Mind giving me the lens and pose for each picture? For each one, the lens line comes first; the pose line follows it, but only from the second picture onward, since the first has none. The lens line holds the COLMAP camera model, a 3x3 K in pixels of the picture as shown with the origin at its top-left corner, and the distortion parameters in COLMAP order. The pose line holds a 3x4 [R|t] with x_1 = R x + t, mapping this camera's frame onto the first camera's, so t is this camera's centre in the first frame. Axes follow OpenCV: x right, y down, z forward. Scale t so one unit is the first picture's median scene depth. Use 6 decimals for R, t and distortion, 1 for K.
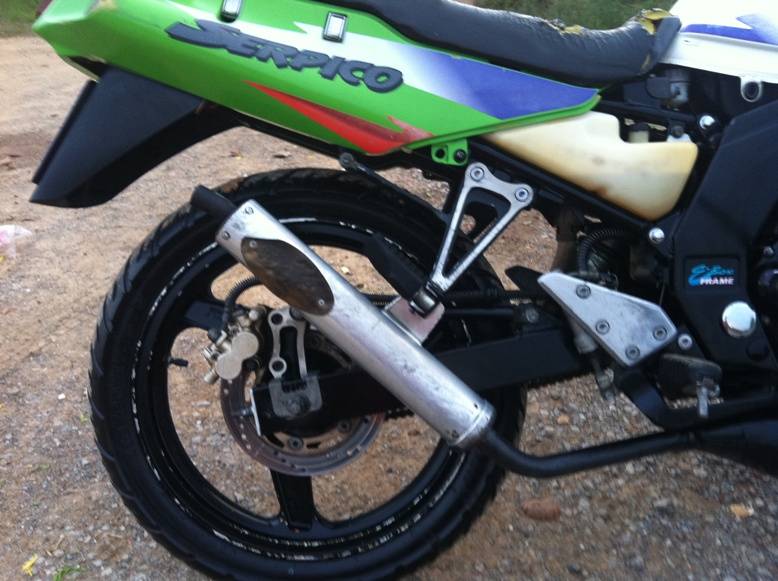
lens RADIAL K [[660.1, 0, 393.8], [0, 660.1, 283.3], [0, 0, 1]] dist [0.060119, -0.039074]
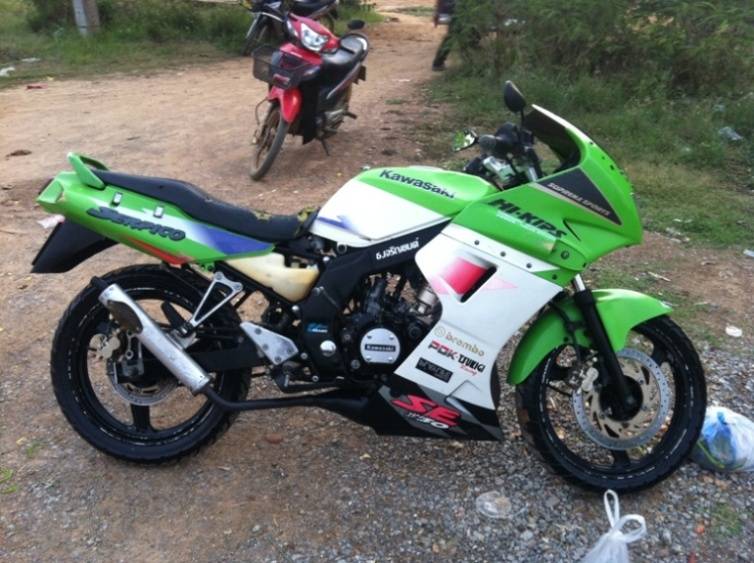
lens RADIAL K [[639.7, 0, 372.8], [0, 639.7, 285.6], [0, 0, 1]] dist [0.060119, -0.039074]
pose [[0.995083, 0.070966, -0.069086, 0.799324], [-0.071873, 0.997356, -0.010727, -0.146095], [0.068142, 0.015640, 0.997553, -1.156512]]
